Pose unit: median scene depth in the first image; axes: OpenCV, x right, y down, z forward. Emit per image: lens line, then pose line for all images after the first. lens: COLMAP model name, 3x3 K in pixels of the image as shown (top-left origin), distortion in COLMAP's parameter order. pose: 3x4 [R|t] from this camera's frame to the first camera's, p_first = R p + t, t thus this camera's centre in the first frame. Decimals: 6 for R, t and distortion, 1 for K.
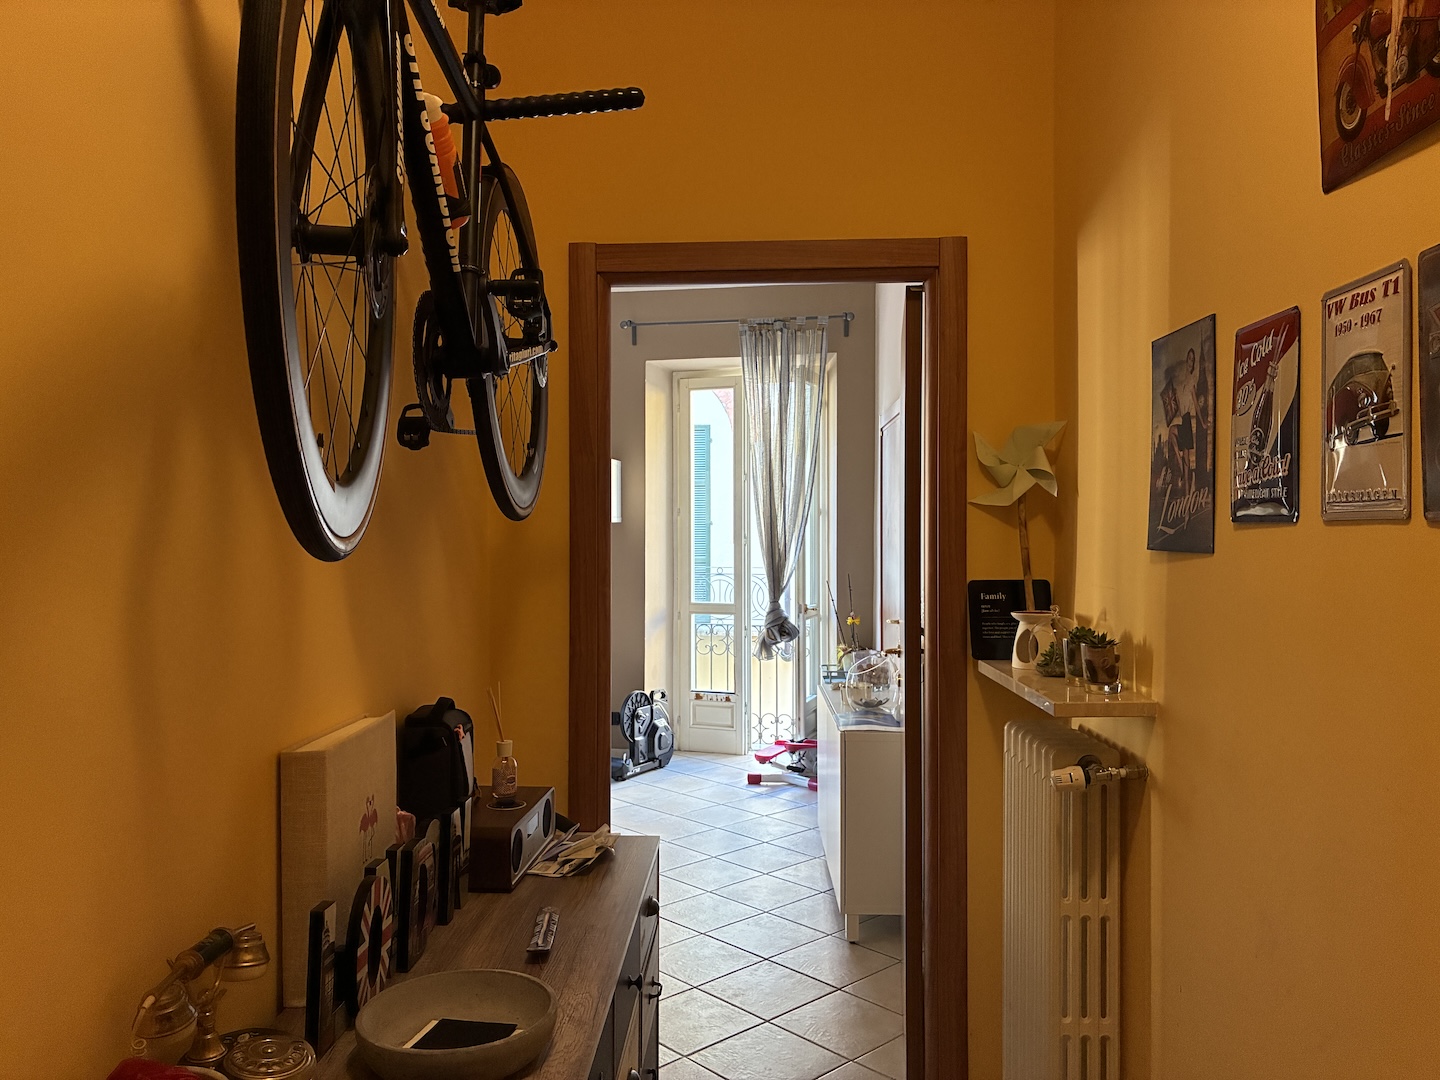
lens RADIAL K [[1078.3, 0, 714.2], [0, 1078.3, 539.7], [0, 0, 1]] dist [0.046896, -0.005395]
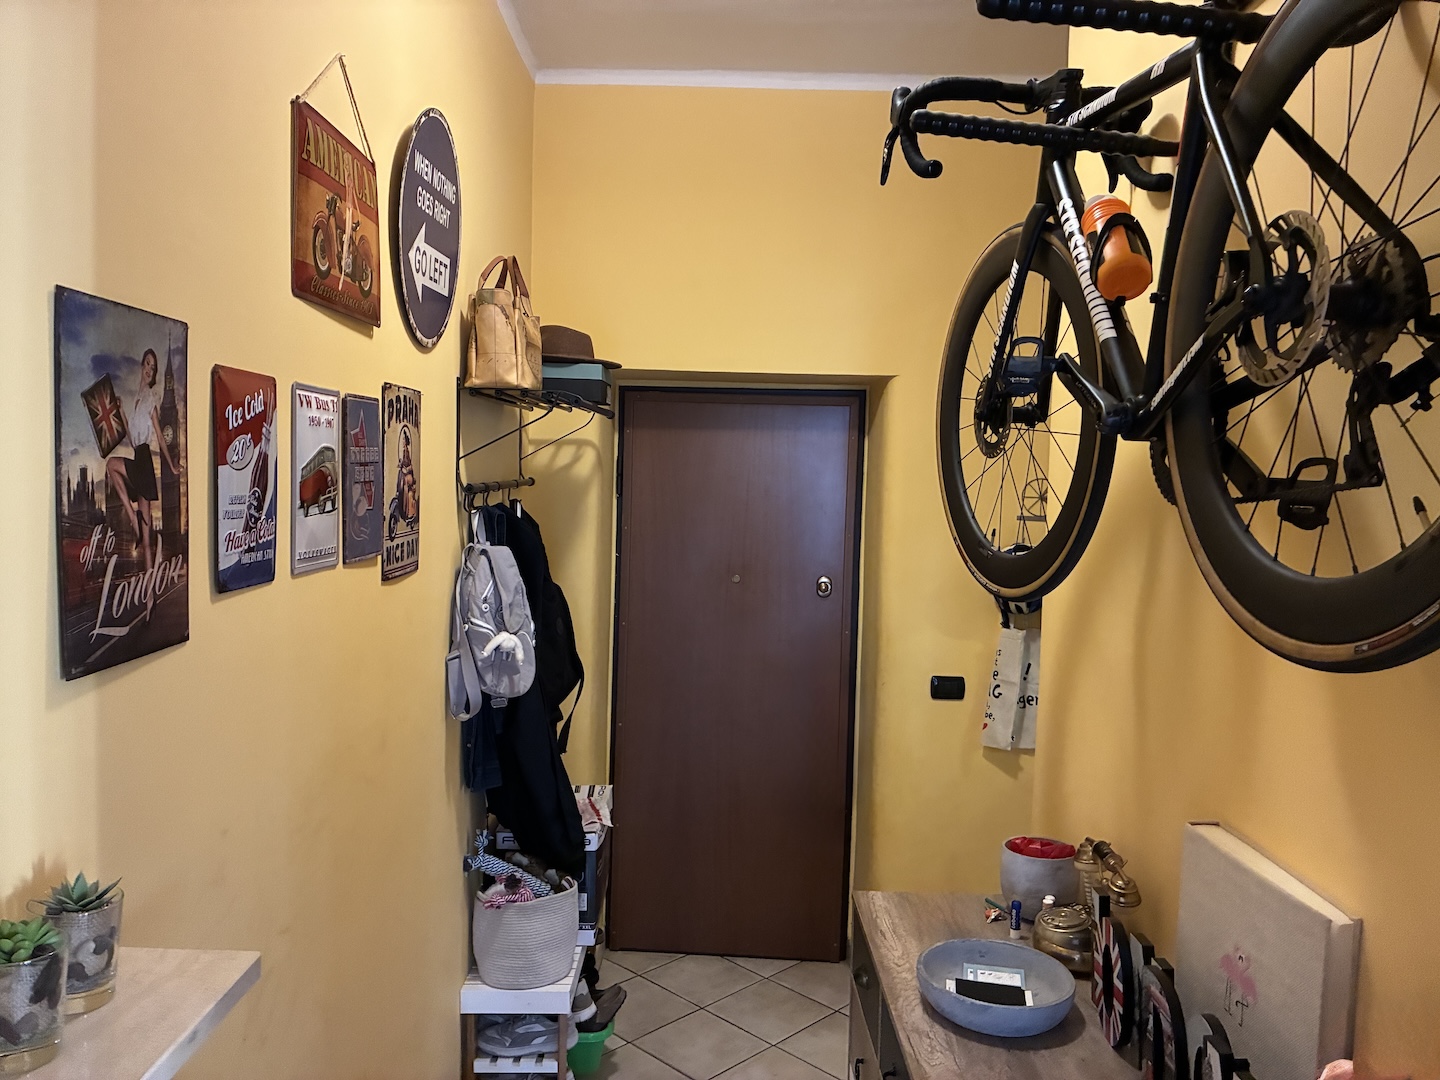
lens RADIAL K [[1078.3, 0, 714.2], [0, 1078.3, 539.7], [0, 0, 1]] dist [0.046896, -0.005395]
pose [[-0.999070, -0.023792, -0.035949, 0.115550], [-0.026253, 0.997228, 0.069614, -0.115727], [0.034193, 0.070494, -0.996926, 1.696289]]
